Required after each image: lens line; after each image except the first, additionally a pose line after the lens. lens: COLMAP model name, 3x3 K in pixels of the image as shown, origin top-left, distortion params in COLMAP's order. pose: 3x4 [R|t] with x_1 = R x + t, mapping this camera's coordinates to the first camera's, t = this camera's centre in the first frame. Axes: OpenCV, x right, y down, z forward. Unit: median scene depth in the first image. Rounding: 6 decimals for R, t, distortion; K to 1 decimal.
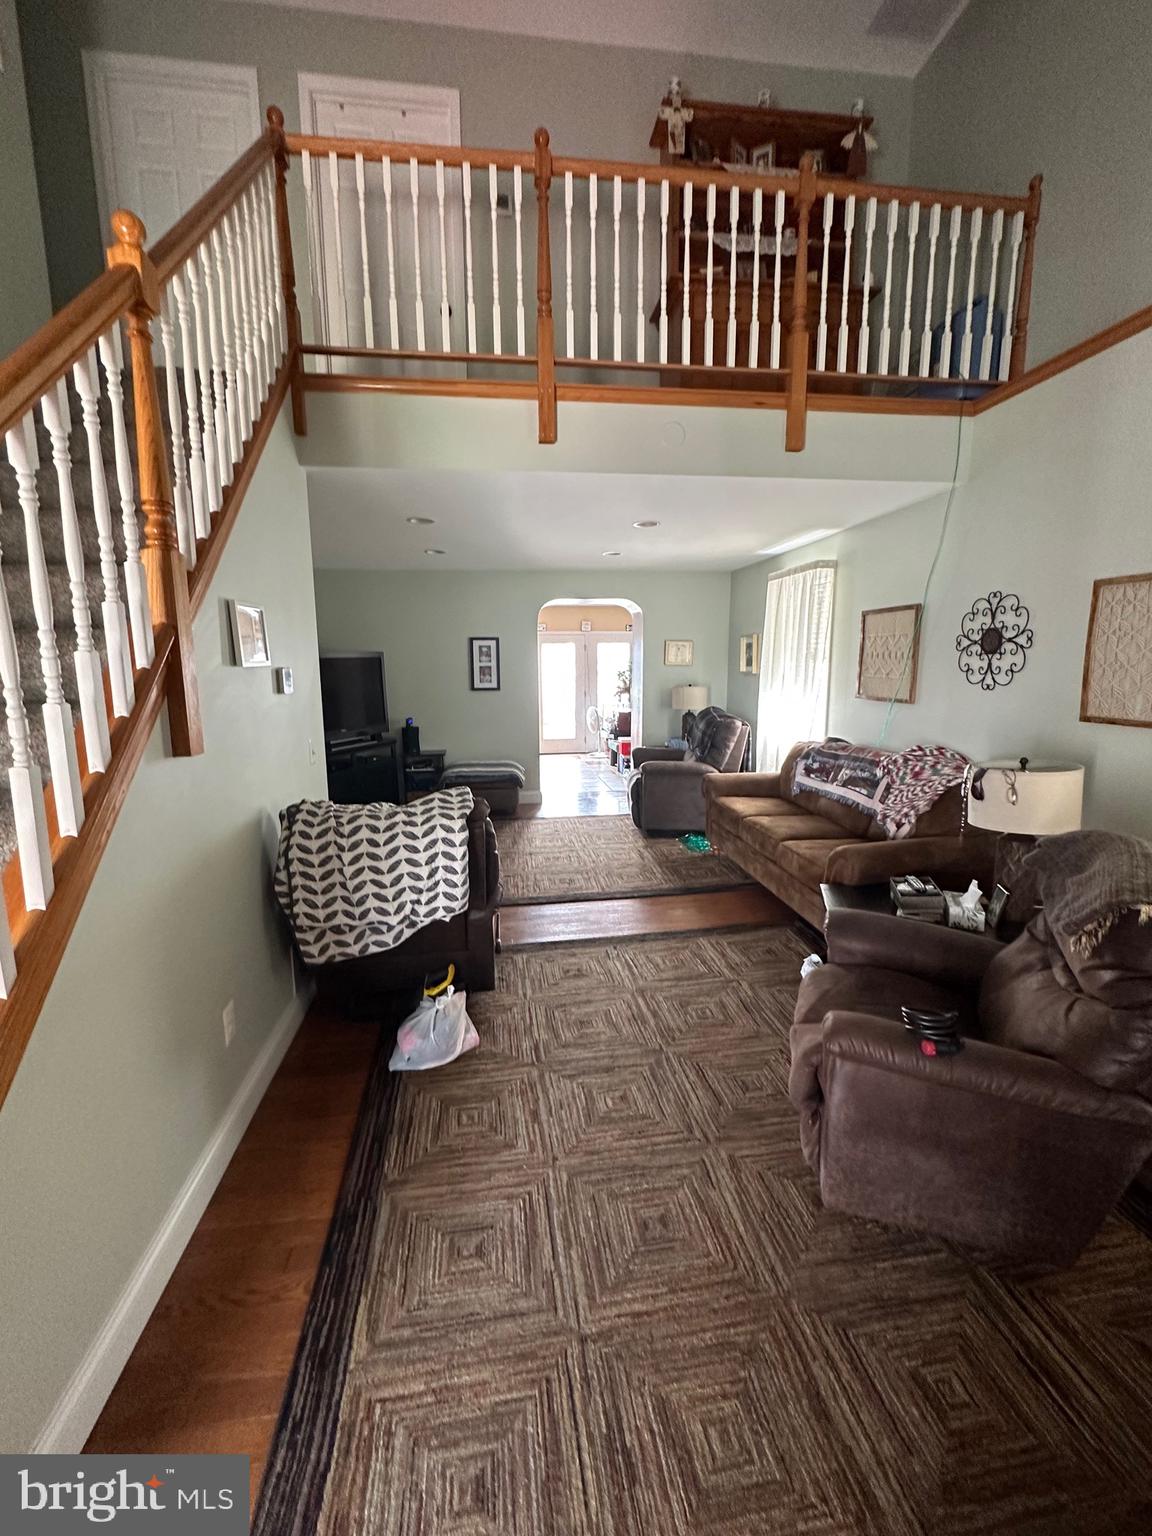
lens RADIAL K [[637.5, 0, 574.3], [0, 637.5, 767.8], [0, 0, 1]] dist [-0.000833, 0.000538]
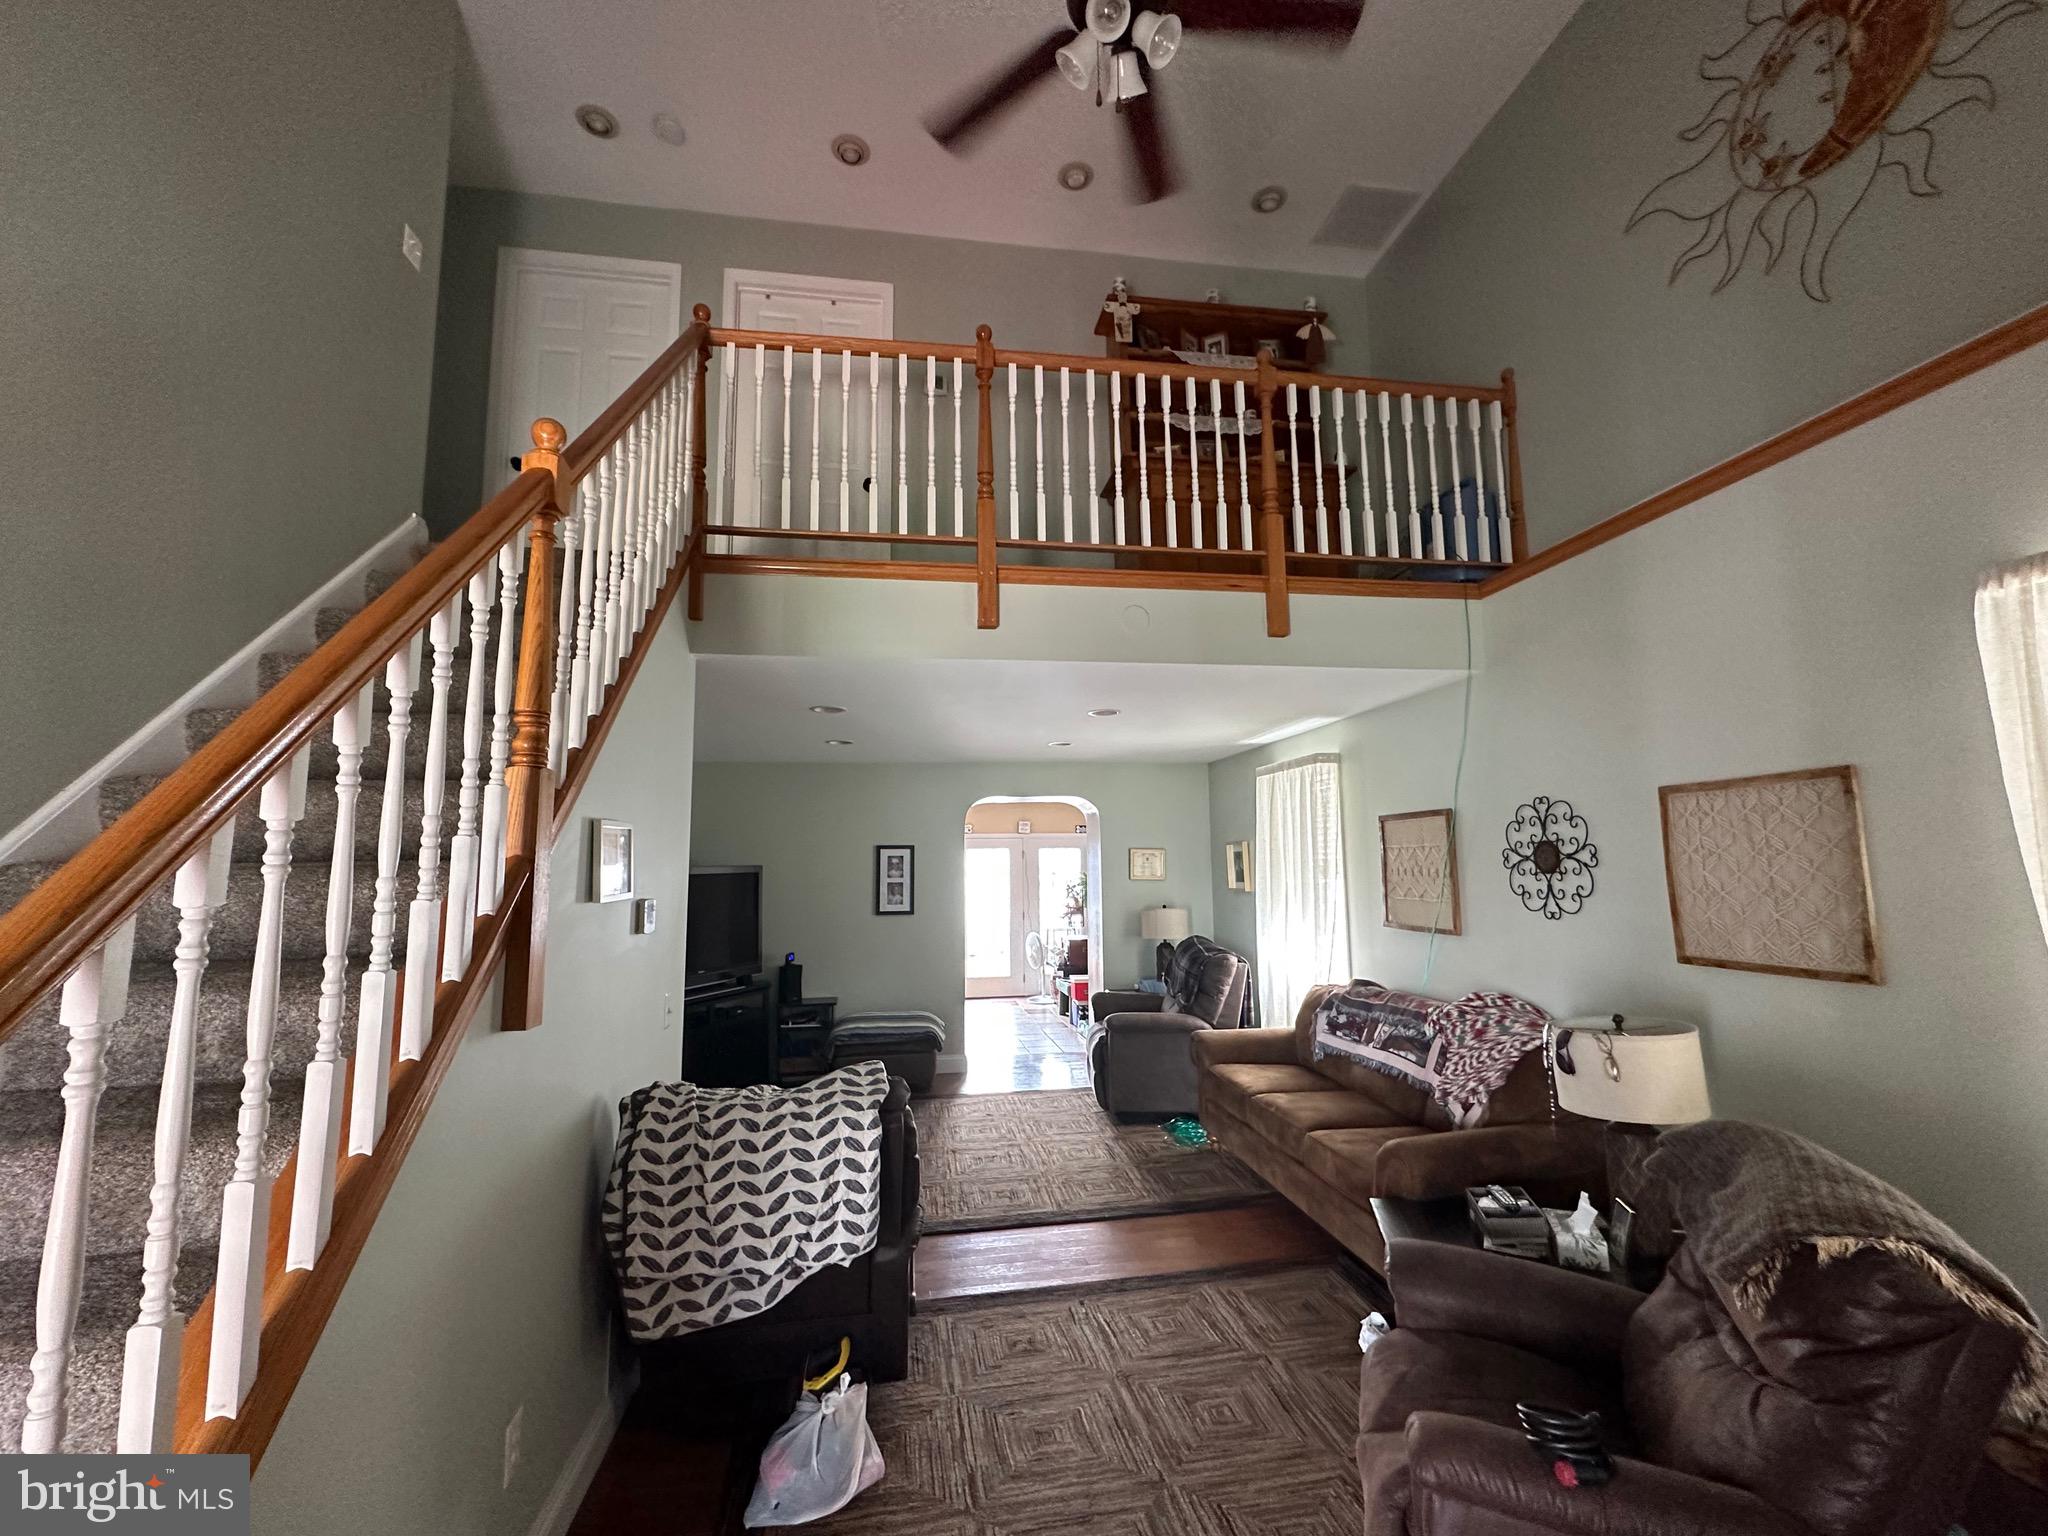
lens RADIAL K [[850.0, 0, 1022.3], [0, 850.0, 770.3], [0, 0, 1]] dist [-0.000833, 0.000538]
pose [[0.999754, -0.000818, 0.022145, -0.024855], [0.006861, 0.961642, -0.274220, -0.021578], [-0.021071, 0.274305, 0.961412, -0.037576]]
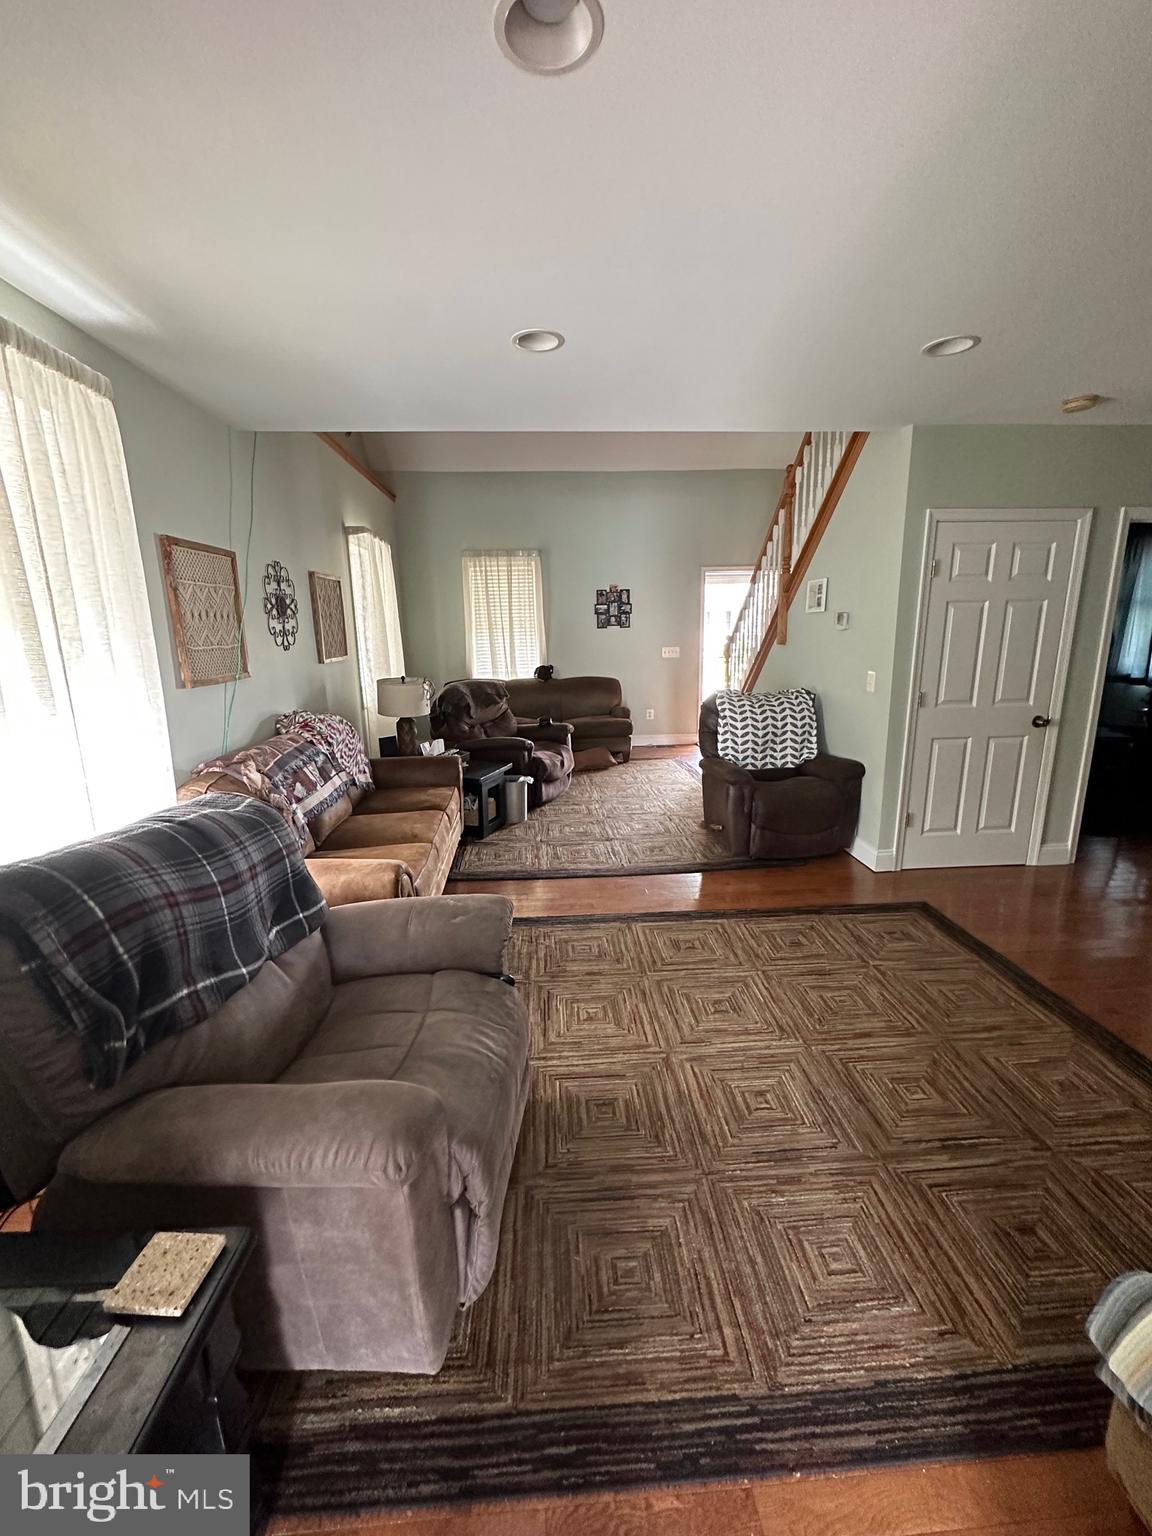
lens RADIAL K [[637.5, 0, 569.3], [0, 637.5, 762.7], [0, 0, 1]] dist [-0.000833, 0.000538]
pose [[-0.996977, 0.008900, 0.077182, 0.088287], [0.037241, 0.926598, 0.374206, -0.418861], [-0.068186, 0.375949, -0.924128, 2.560770]]
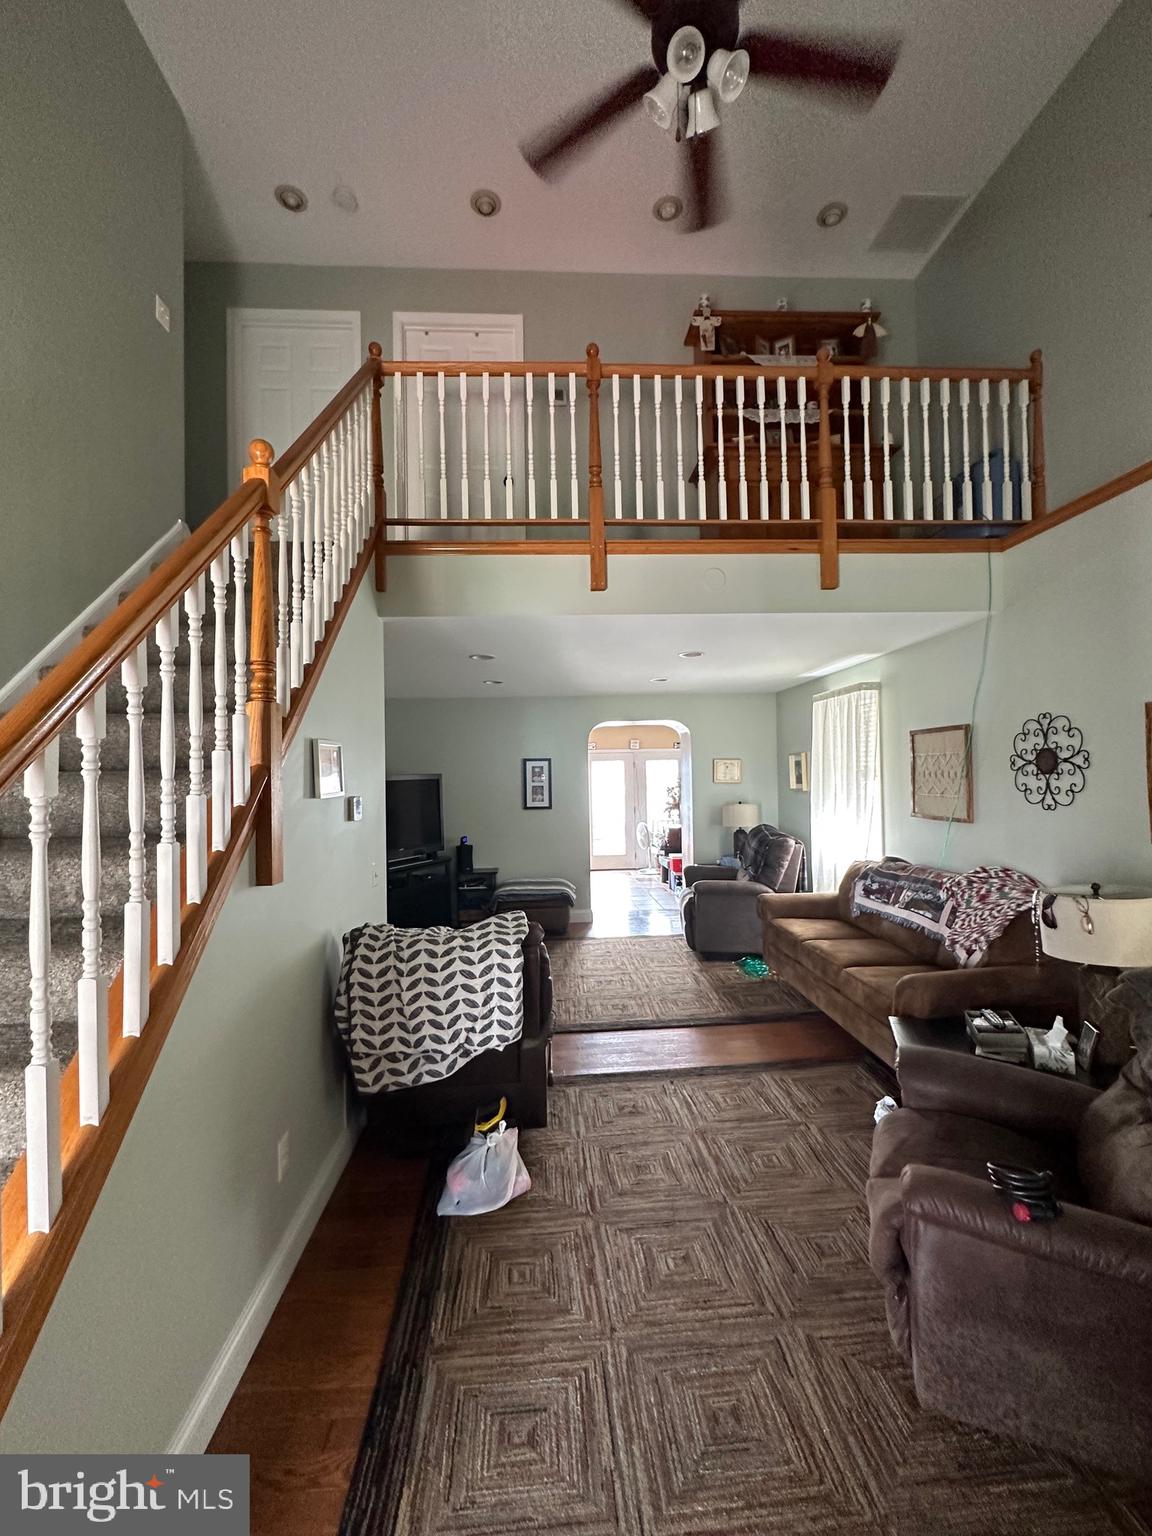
lens RADIAL K [[637.5, 0, 574.3], [0, 637.5, 768.5], [0, 0, 1]] dist [-0.000833, 0.000538]
pose [[0.997066, -0.011928, -0.075615, -0.004912], [-0.001482, 0.984594, -0.174852, -0.015972], [0.076536, 0.174451, 0.981687, -0.034908]]
